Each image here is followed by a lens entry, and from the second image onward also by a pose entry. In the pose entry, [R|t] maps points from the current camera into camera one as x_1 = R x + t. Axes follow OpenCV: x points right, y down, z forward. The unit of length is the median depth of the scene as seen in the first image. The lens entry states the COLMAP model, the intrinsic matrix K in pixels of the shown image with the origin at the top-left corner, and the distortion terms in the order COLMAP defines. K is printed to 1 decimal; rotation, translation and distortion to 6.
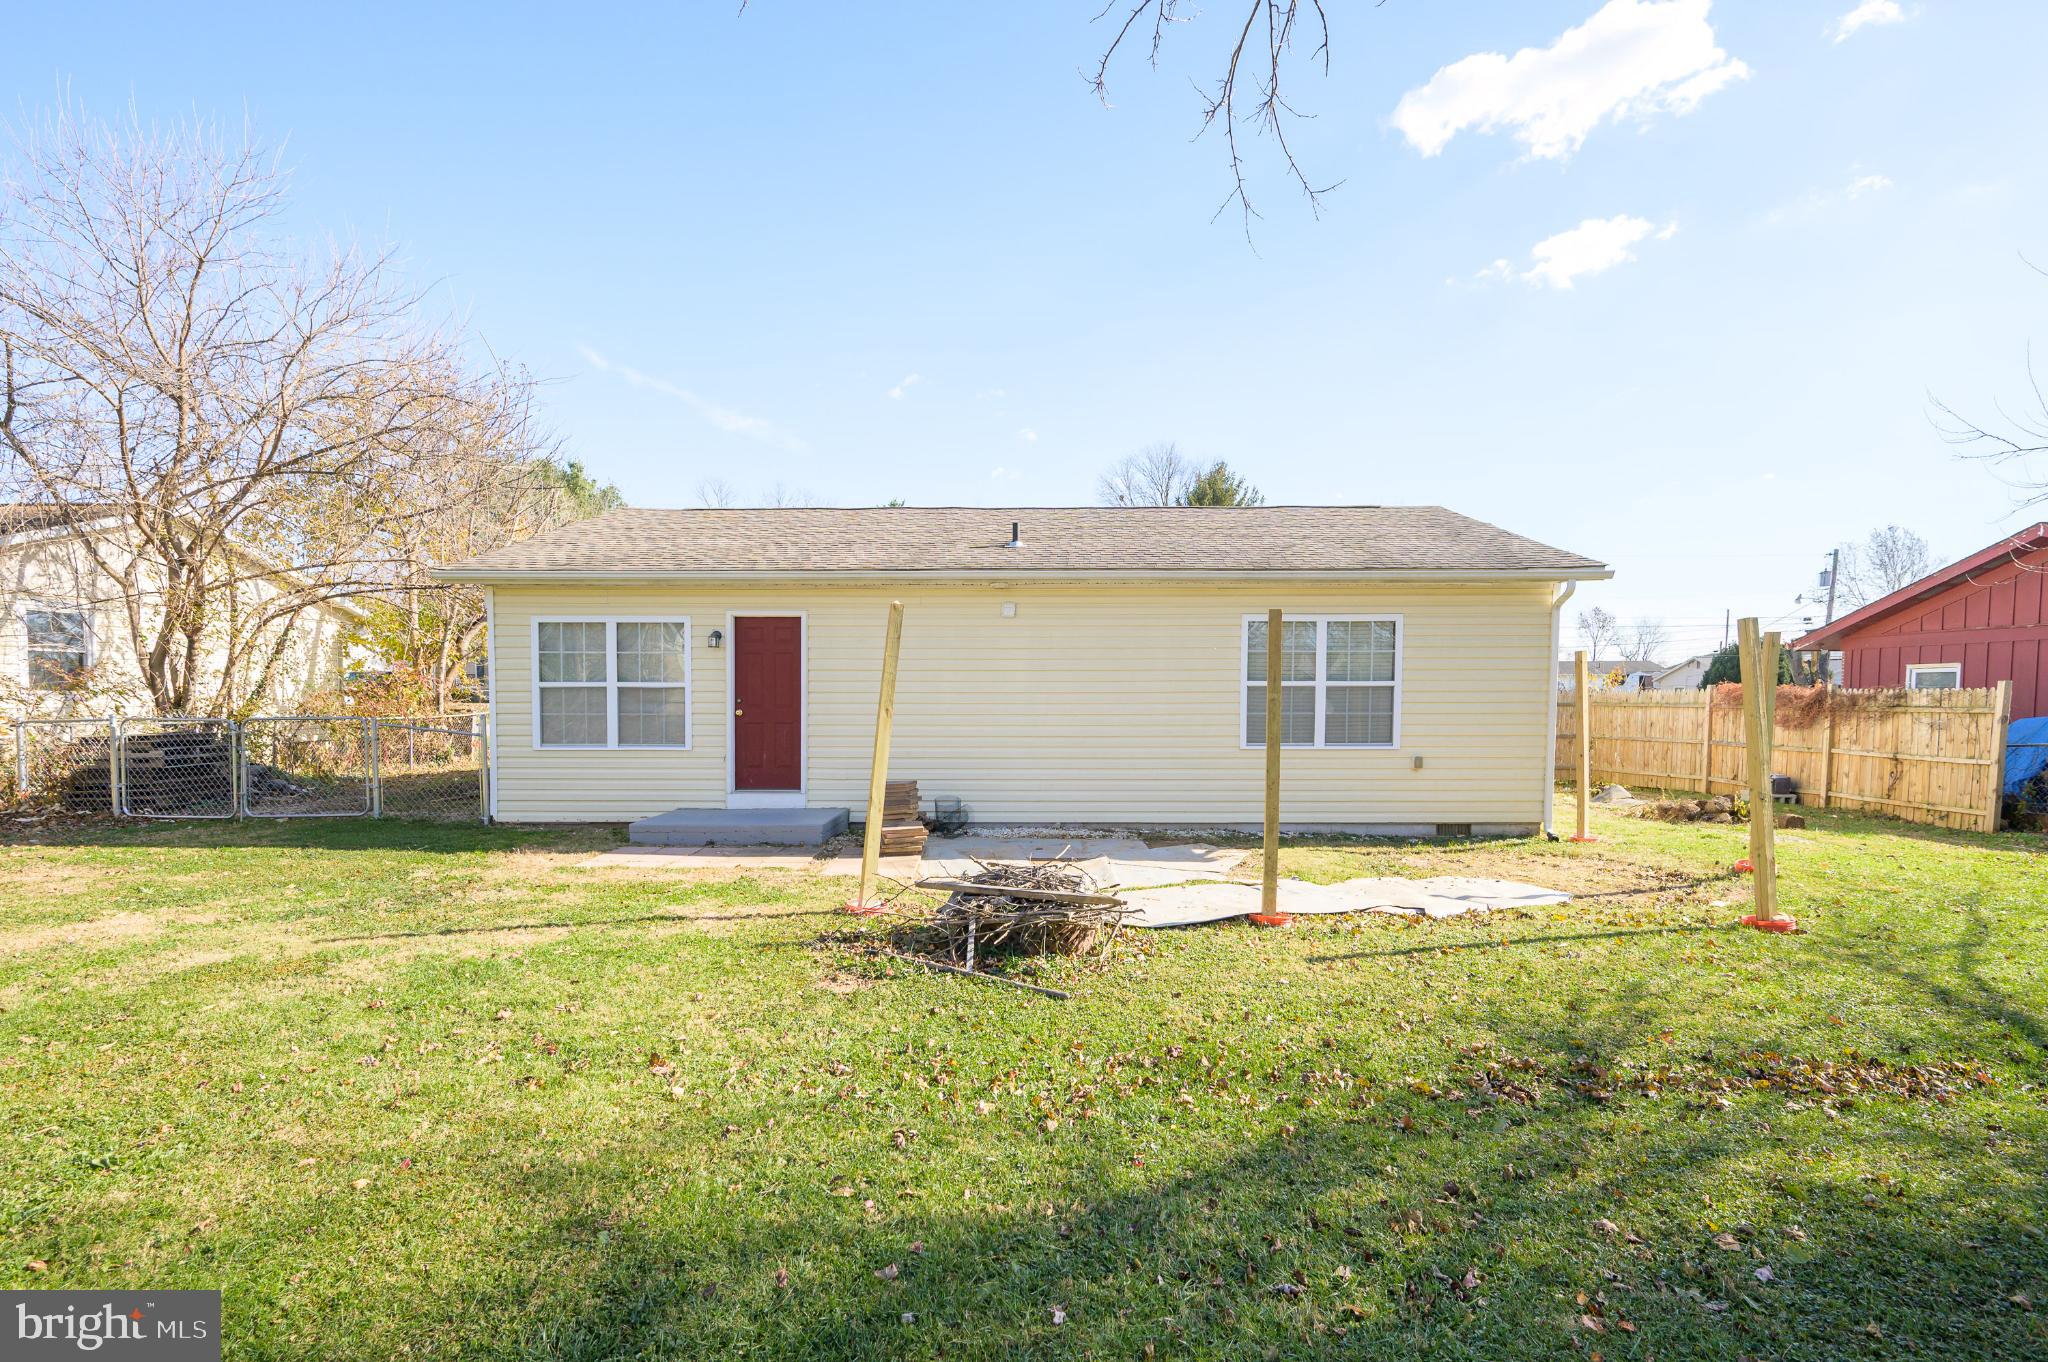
lens RADIAL K [[960.6, 0, 1033.1], [0, 960.6, 720.9], [0, 0, 1]] dist [-0.012150, -0.001610]
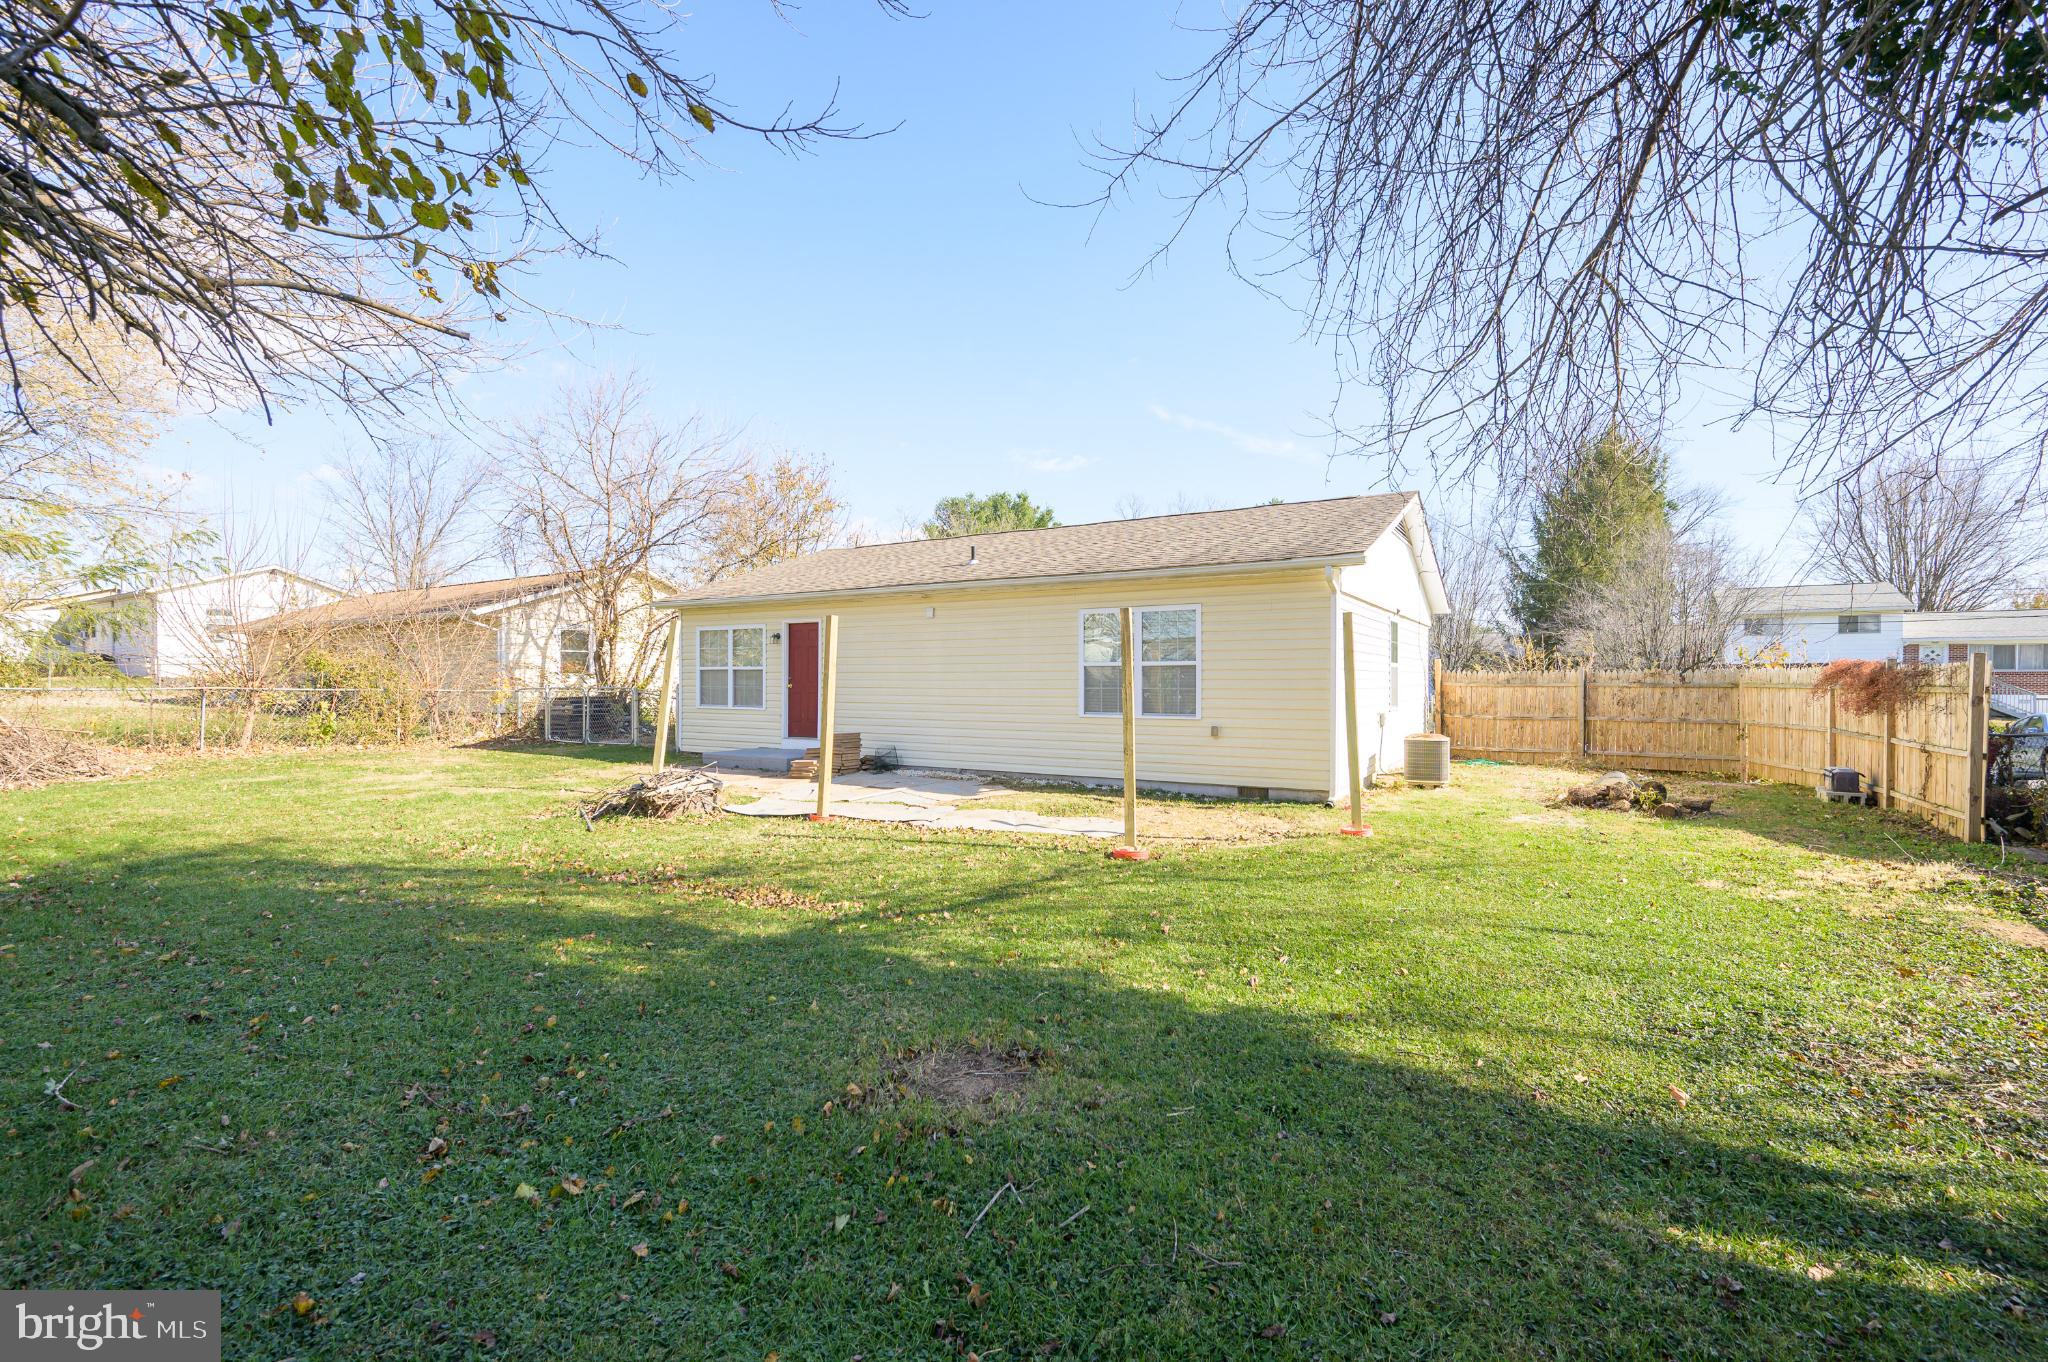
lens RADIAL K [[886.0, 0, 1027.7], [0, 886.0, 681.9], [0, 0, 1]] dist [-0.001142, 0.000005]
pose [[0.864794, 0.001931, -0.502124, 0.991739], [-0.013038, 0.999742, -0.018610, 0.008489], [0.501958, 0.022641, 0.864595, -0.039694]]
